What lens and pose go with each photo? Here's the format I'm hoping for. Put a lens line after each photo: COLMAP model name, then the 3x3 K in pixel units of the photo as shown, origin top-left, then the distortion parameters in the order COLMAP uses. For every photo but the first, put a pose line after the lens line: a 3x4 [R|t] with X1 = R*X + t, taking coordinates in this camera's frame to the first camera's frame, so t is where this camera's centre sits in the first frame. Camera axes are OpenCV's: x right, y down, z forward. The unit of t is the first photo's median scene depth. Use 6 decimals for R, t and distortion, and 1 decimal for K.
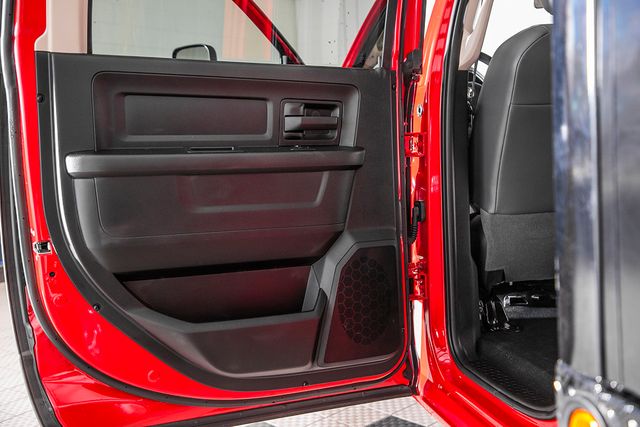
lens RADIAL K [[763.3, 0, 321.1], [0, 763.3, 215.5], [0, 0, 1]] dist [0.179883, 0.000000]
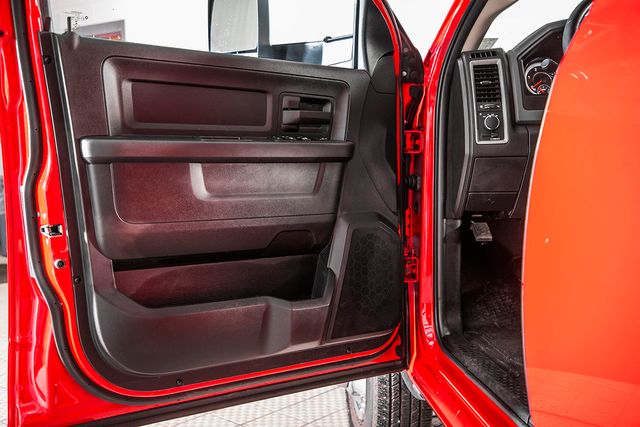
lens RADIAL K [[763.3, 0, 318.7], [0, 763.3, 212.1], [0, 0, 1]] dist [0.179883, 0.000000]
pose [[0.984435, 0.012779, 0.175285, -0.182451], [-0.011380, 0.999895, -0.008984, 0.020526], [-0.175381, 0.006849, 0.984477, -0.043952]]
